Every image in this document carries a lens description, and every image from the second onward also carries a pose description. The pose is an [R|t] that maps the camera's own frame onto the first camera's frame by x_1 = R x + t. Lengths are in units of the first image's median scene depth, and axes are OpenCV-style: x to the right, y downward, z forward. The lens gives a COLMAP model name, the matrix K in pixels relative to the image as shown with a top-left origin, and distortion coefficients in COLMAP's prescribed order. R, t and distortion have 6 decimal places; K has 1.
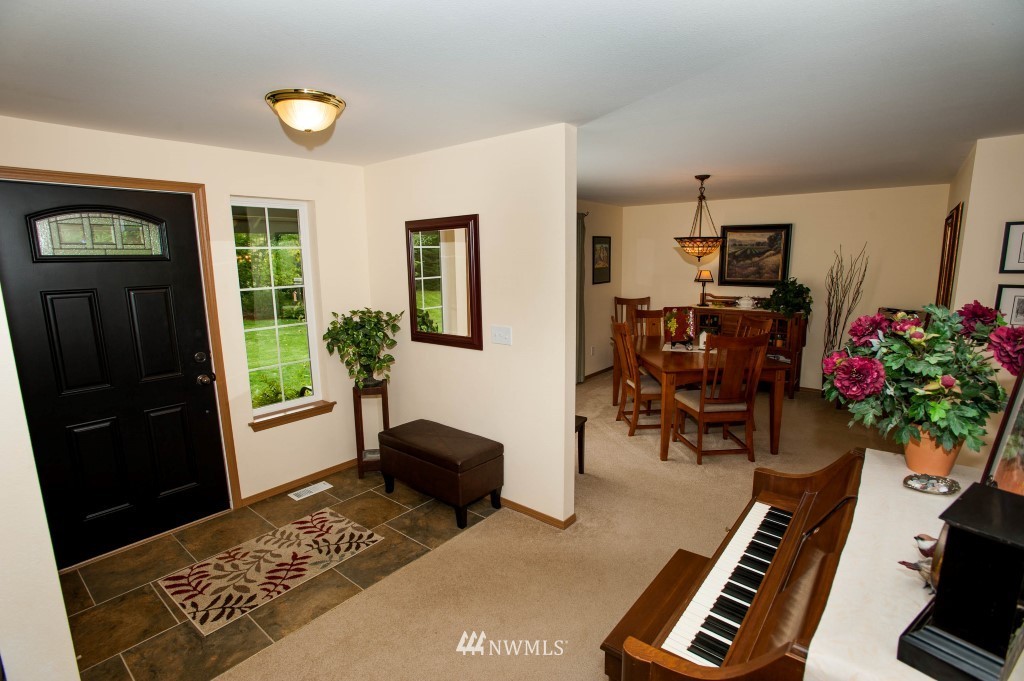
lens RADIAL K [[493.3, 0, 512.0], [0, 493.3, 340.5], [0, 0, 1]] dist [-0.062306, 0.025001]
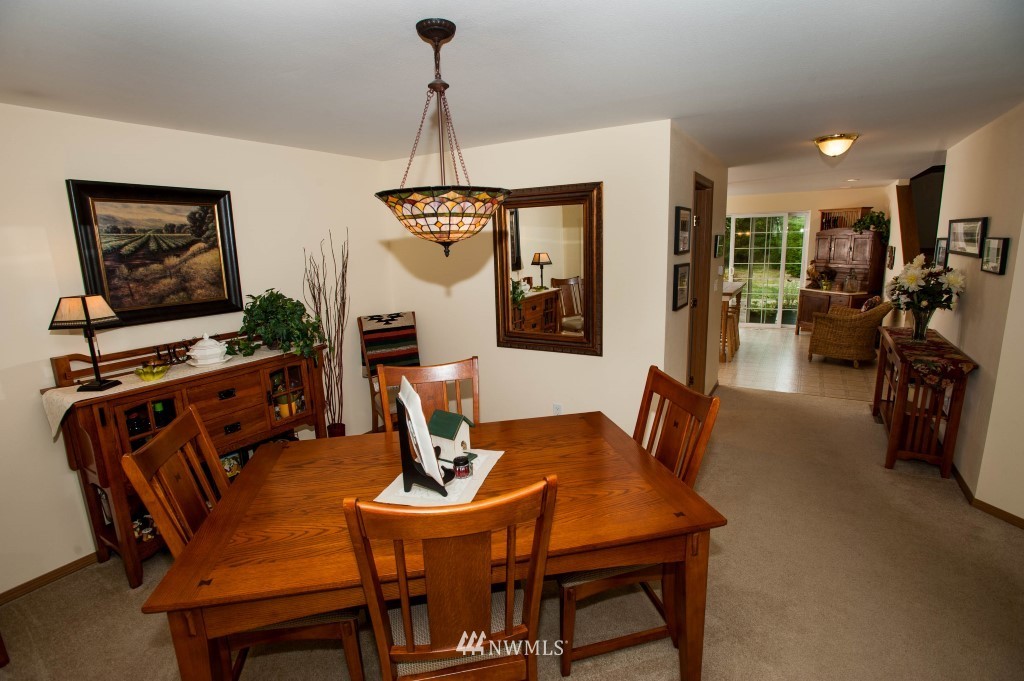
lens RADIAL K [[493.3, 0, 512.0], [0, 493.3, 340.5], [0, 0, 1]] dist [-0.062306, 0.025001]
pose [[-0.141759, -0.178044, 0.973758, -0.014292], [0.194515, 0.959504, 0.203755, -0.126906], [-0.970602, 0.218295, -0.101386, 0.760751]]
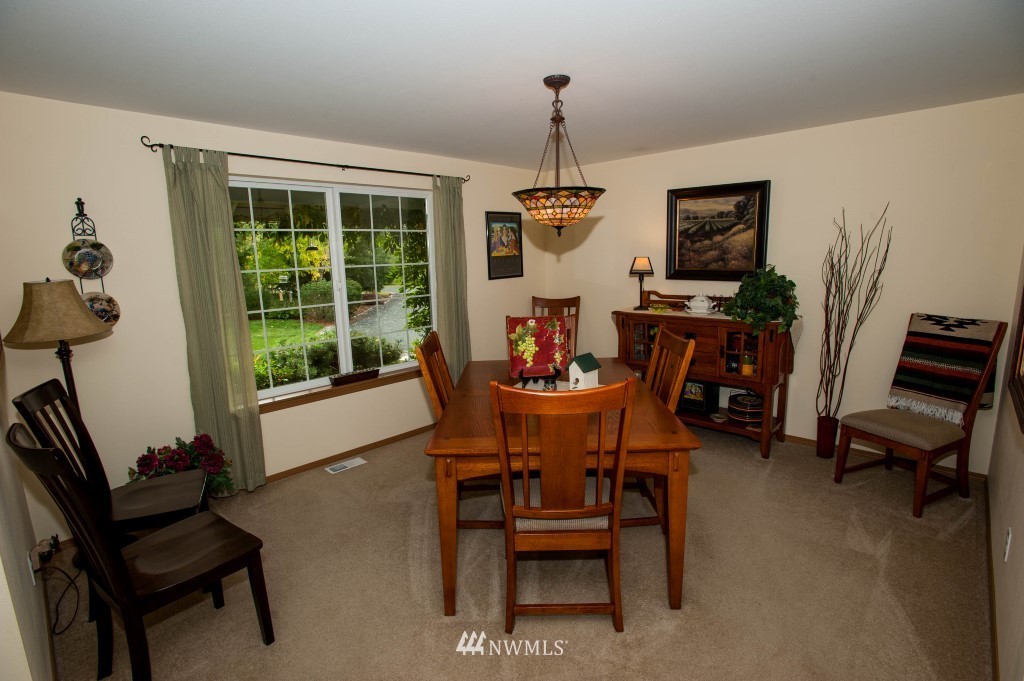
lens RADIAL K [[493.3, 0, 512.0], [0, 493.3, 340.5], [0, 0, 1]] dist [-0.062306, 0.025001]
pose [[0.997113, -0.001510, -0.075920, 0.280497], [0.002067, 0.999971, 0.007266, -0.035474], [0.075907, -0.007402, 0.997087, 0.328844]]
